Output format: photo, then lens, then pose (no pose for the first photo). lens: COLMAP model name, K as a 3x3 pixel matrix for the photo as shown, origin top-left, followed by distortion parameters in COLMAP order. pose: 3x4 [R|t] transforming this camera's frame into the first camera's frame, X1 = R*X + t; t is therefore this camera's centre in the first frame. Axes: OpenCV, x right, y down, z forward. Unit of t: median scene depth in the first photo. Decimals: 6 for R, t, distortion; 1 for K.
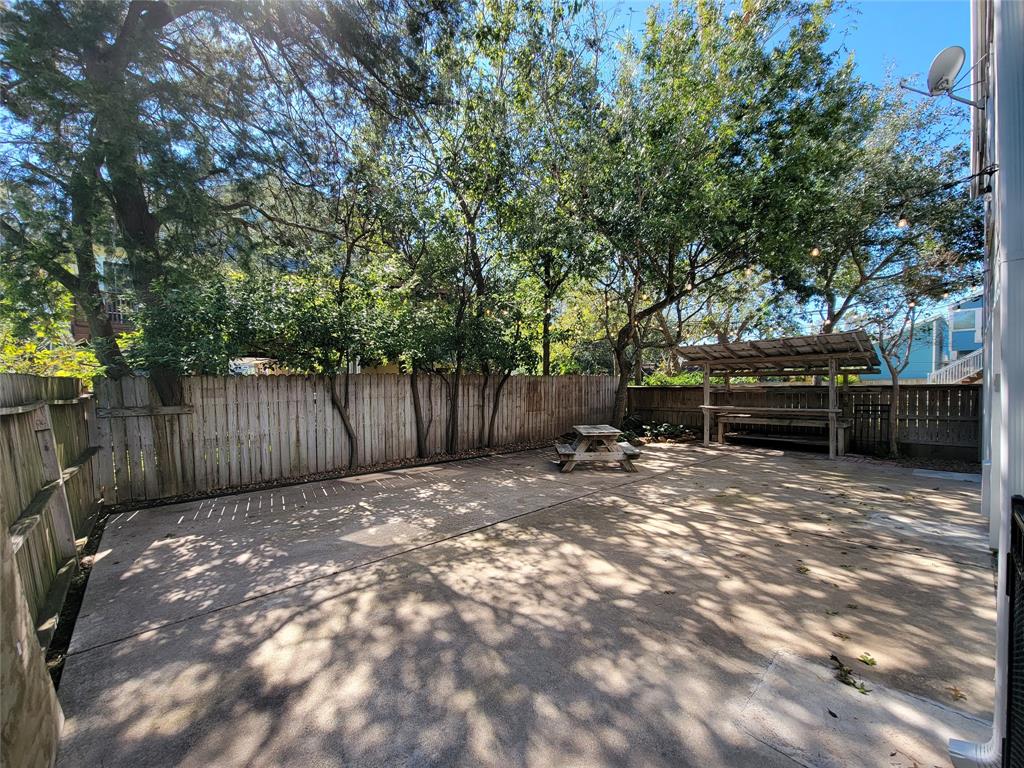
lens RADIAL K [[416.8, 0, 512.0], [0, 416.8, 384.0], [0, 0, 1]] dist [-0.006303, 0.000738]
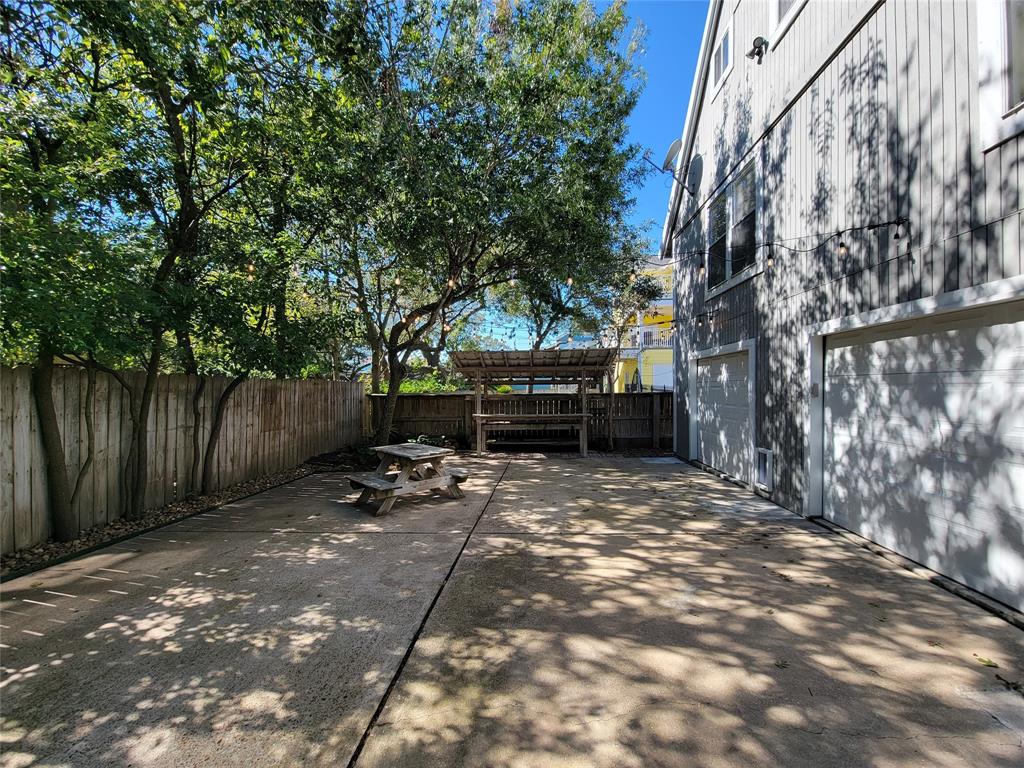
lens RADIAL K [[416.8, 0, 512.0], [0, 416.8, 384.0], [0, 0, 1]] dist [-0.006303, 0.000738]
pose [[0.717128, 0.016486, 0.696746, -0.324521], [-0.001399, 0.999752, -0.022216, 0.006418], [-0.696940, 0.014958, 0.716974, 0.511352]]
